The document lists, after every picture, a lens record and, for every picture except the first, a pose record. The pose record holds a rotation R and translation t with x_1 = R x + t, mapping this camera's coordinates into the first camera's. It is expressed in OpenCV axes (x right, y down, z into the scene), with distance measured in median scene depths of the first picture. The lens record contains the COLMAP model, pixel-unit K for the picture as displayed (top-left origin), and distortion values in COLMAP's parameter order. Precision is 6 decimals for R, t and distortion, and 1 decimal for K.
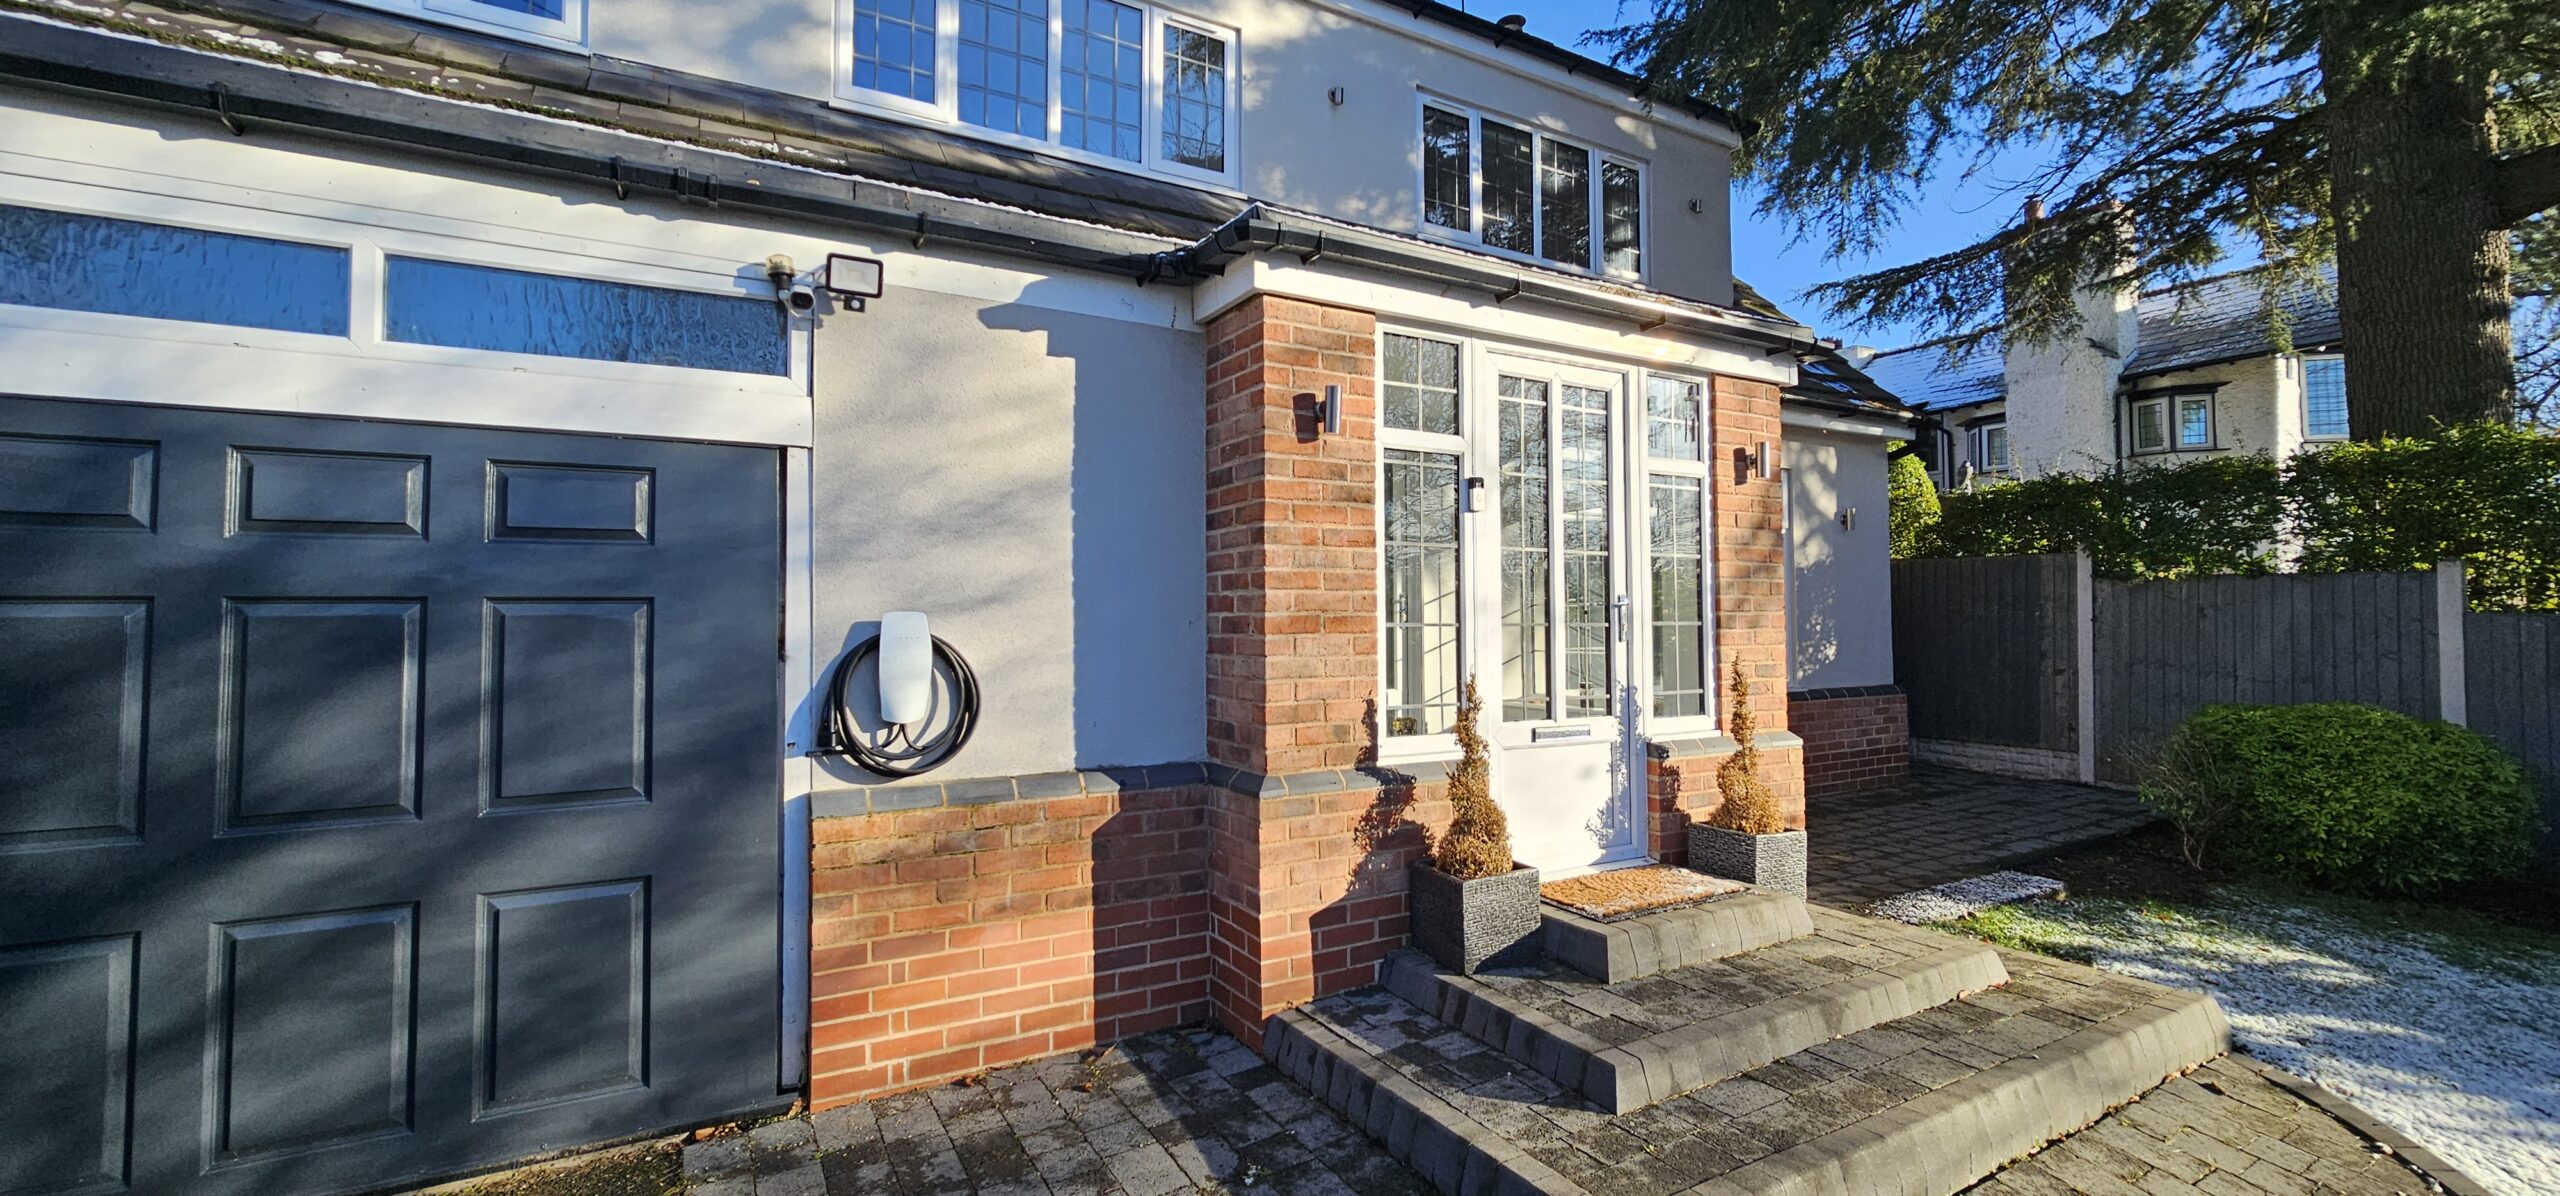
lens RADIAL K [[1043.2, 0, 1312.4], [0, 1043.2, 591.4], [0, 0, 1]] dist [0.000865, -0.000074]
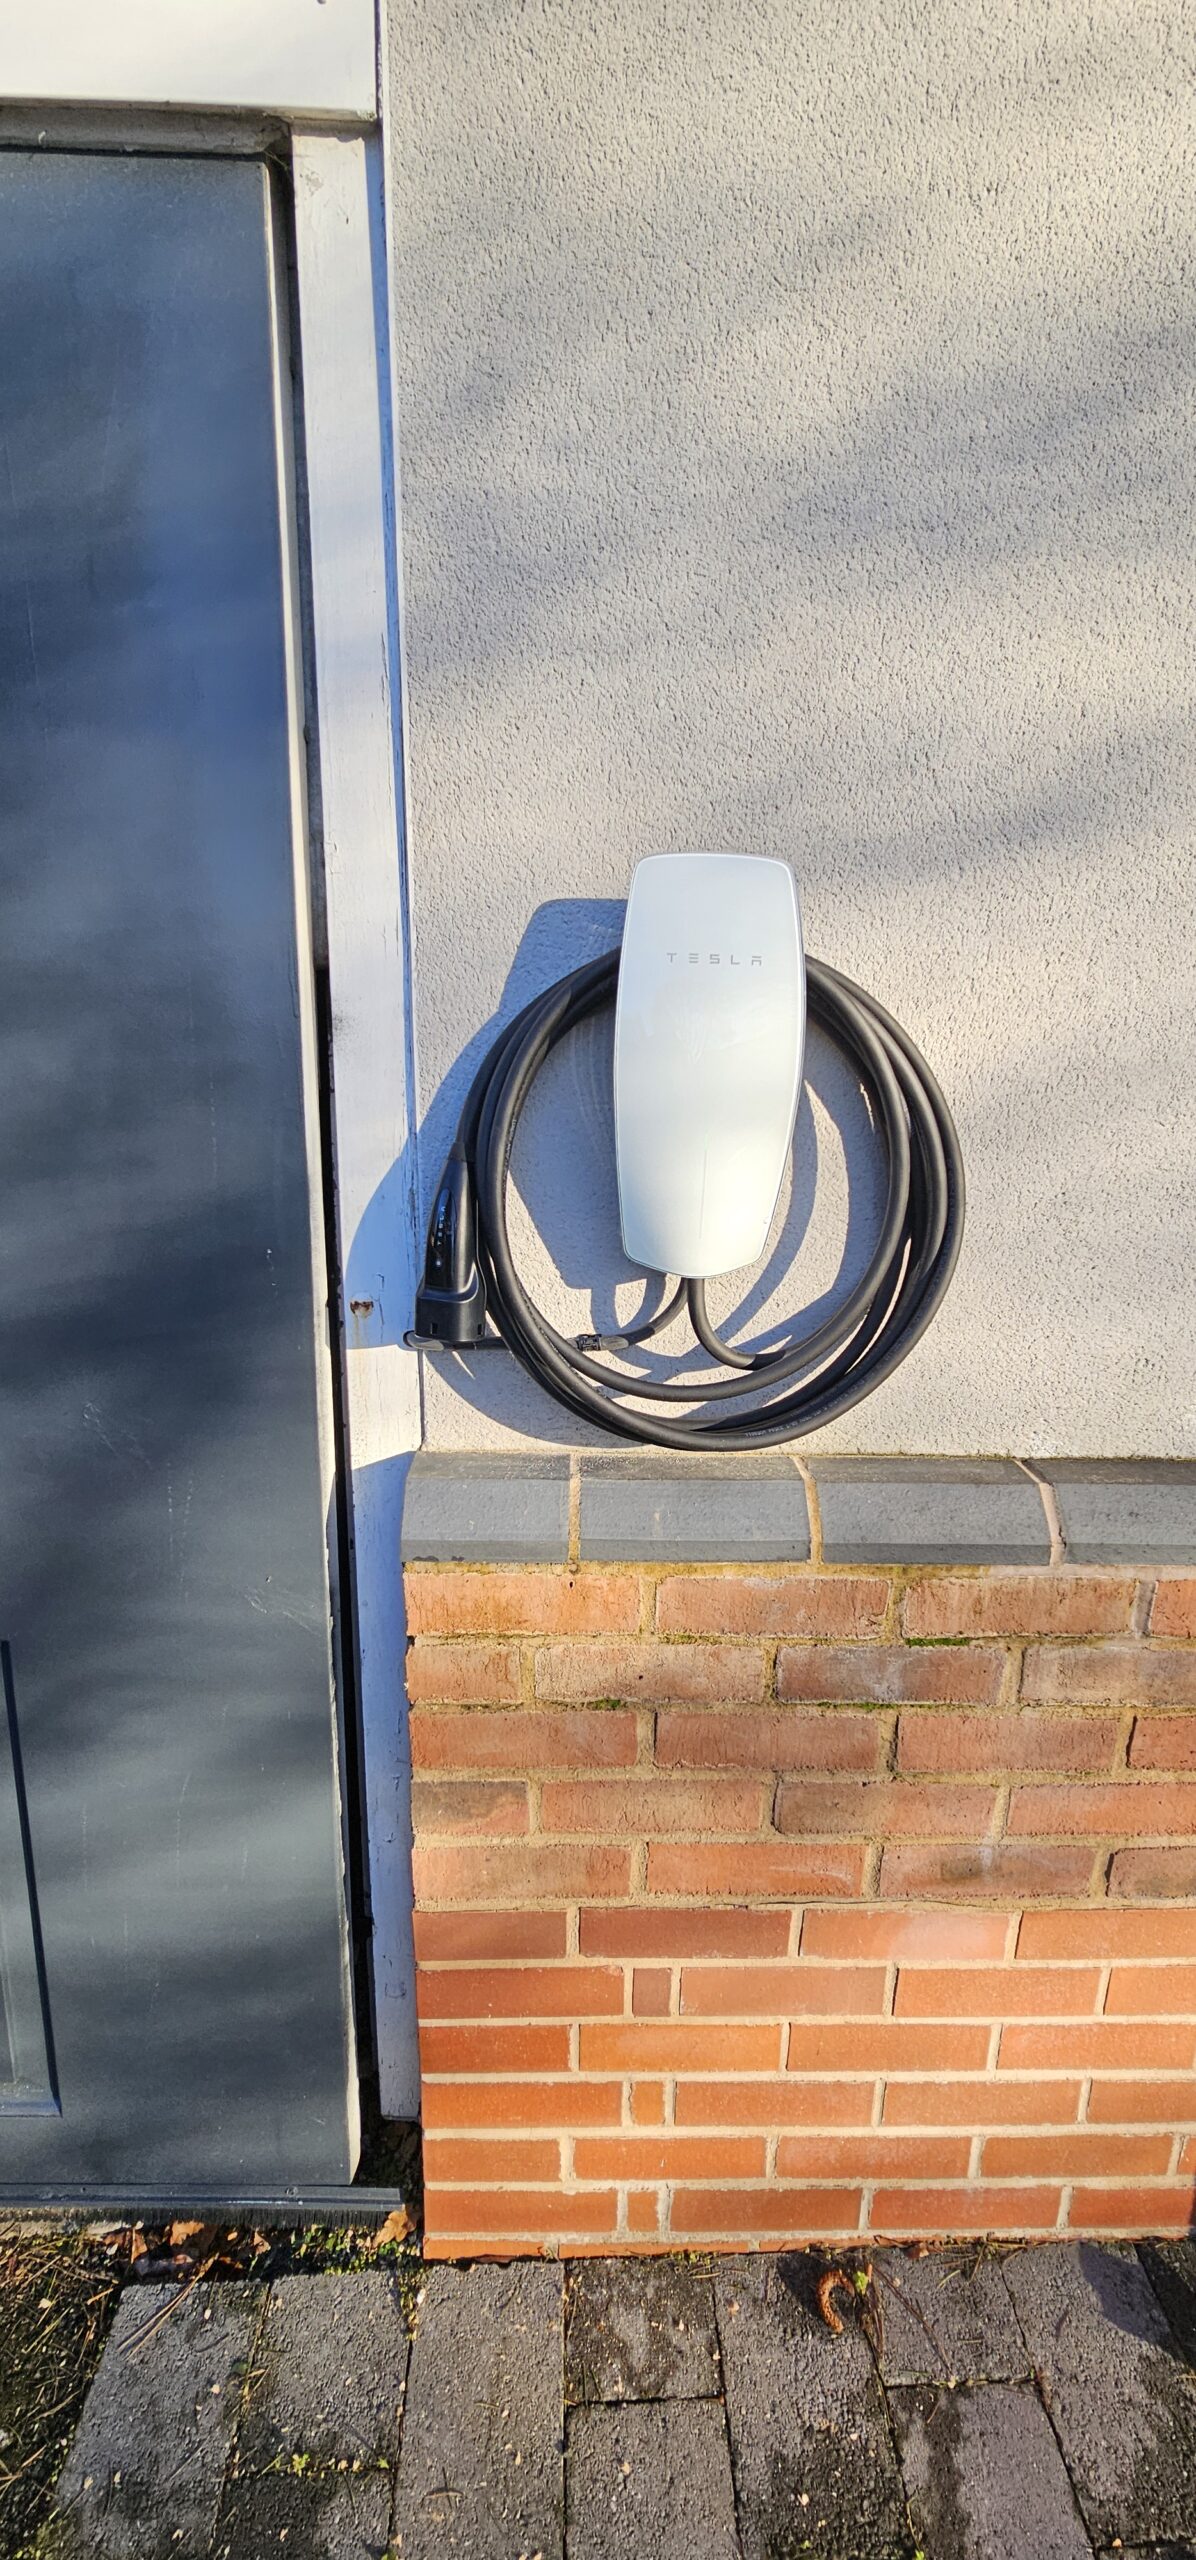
lens RADIAL K [[1043.2, 0, 598.0], [0, 1043.2, 1280.0], [0, 0, 1]] dist [0.000865, -0.000074]
pose [[0.867503, 0.147652, -0.475014, -0.269671], [-0.009201, 0.959530, 0.281455, 0.046236], [0.497348, -0.239793, 0.833753, 0.723717]]
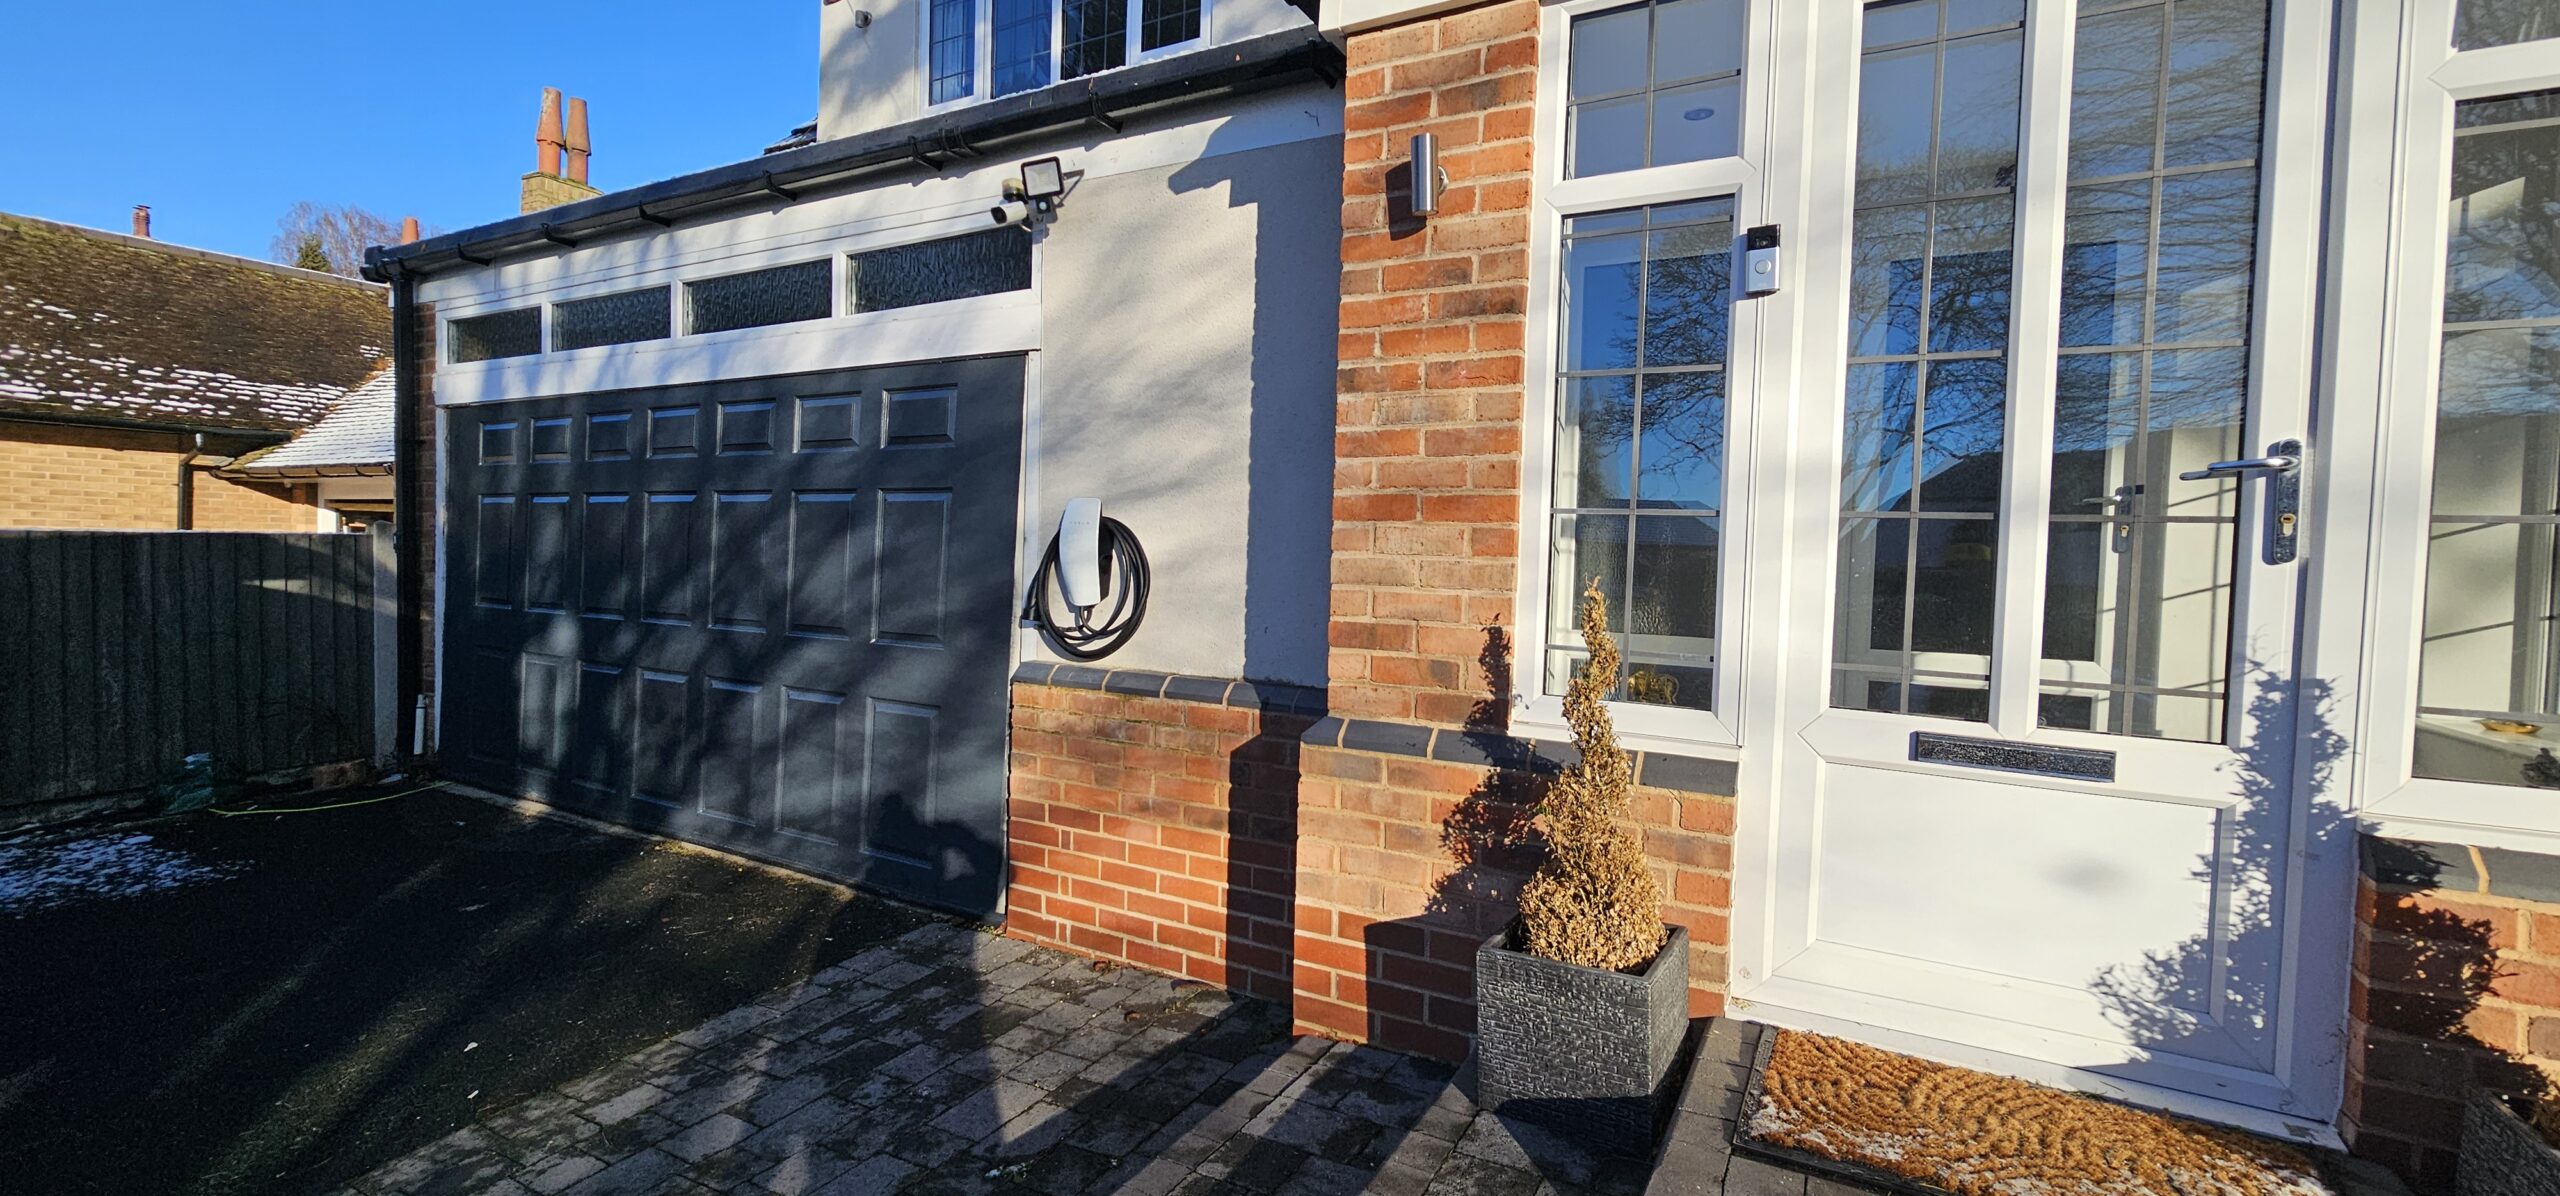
lens RADIAL K [[1043.2, 0, 1312.4], [0, 1043.2, 591.4], [0, 0, 1]] dist [0.000865, -0.000074]
pose [[0.514126, 0.048607, -0.856336, 0.589838], [-0.007618, 0.998612, 0.052108, 0.054760], [0.857681, -0.020266, 0.513783, 0.640835]]
